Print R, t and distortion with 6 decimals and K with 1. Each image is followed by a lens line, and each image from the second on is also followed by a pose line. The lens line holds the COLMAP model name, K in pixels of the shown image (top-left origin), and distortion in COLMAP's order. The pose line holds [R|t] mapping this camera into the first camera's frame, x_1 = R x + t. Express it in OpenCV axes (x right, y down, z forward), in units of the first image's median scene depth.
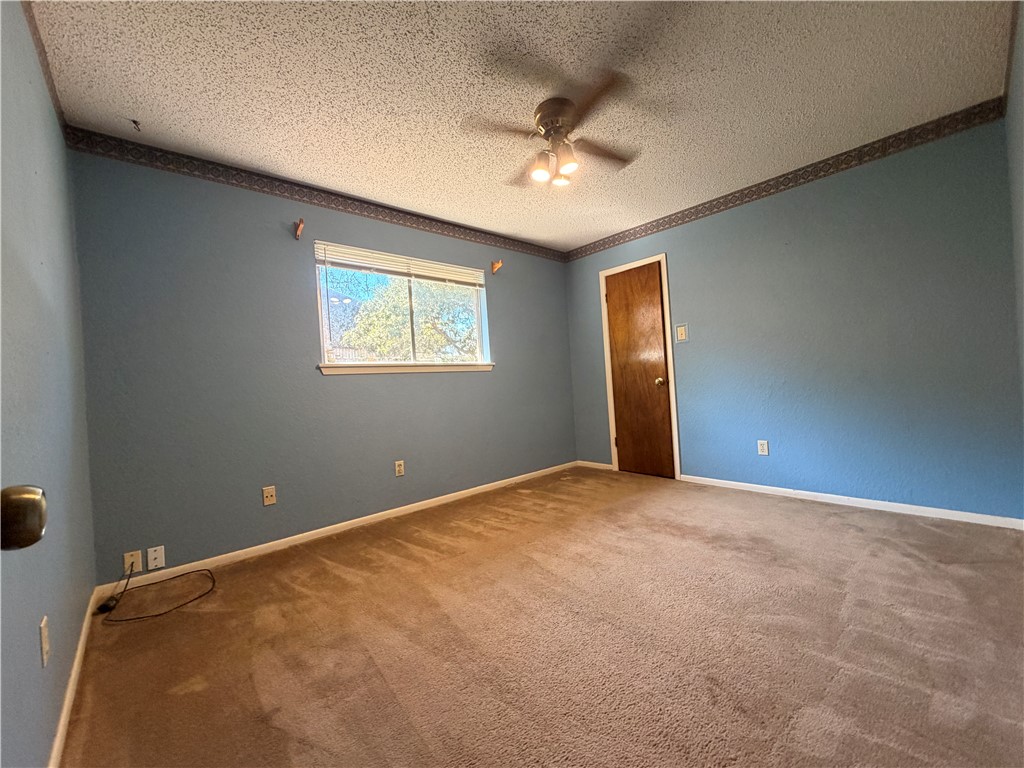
lens RADIAL K [[410.3, 0, 509.1], [0, 410.3, 383.1], [0, 0, 1]] dist [0.000270, 0.000346]
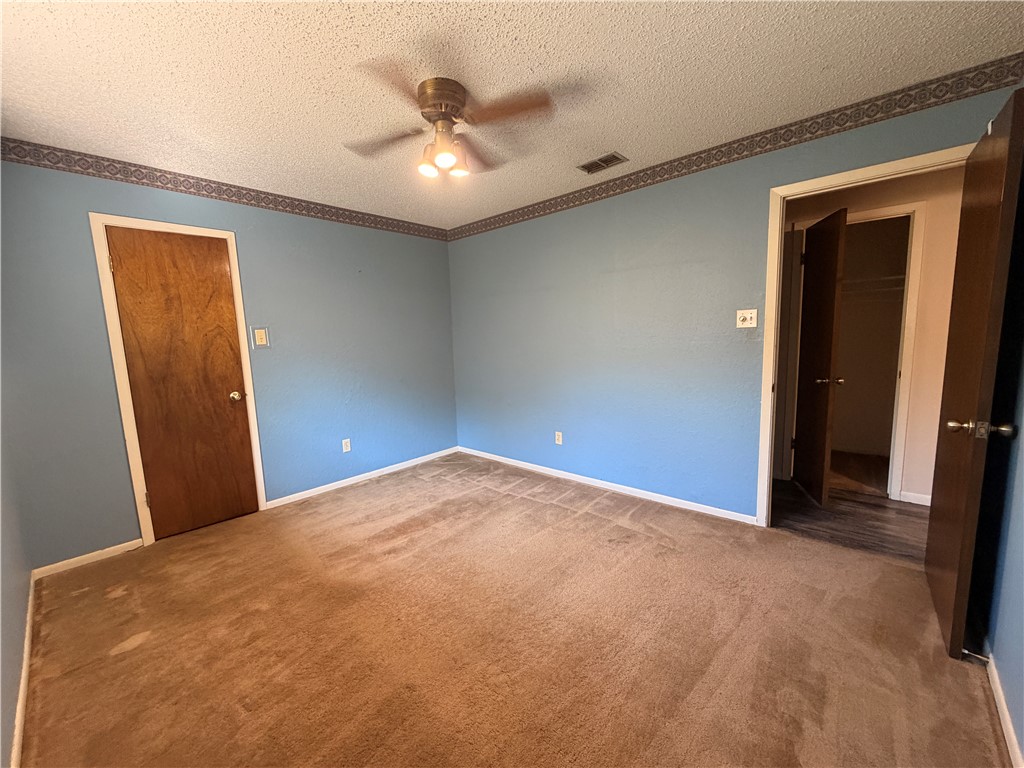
lens RADIAL K [[410.3, 0, 509.1], [0, 410.3, 383.1], [0, 0, 1]] dist [0.000270, 0.000346]
pose [[-0.101843, -0.055927, 0.993227, -0.573925], [0.044847, 0.997145, 0.060746, -0.066713], [-0.993789, 0.050729, -0.099044, 0.703327]]
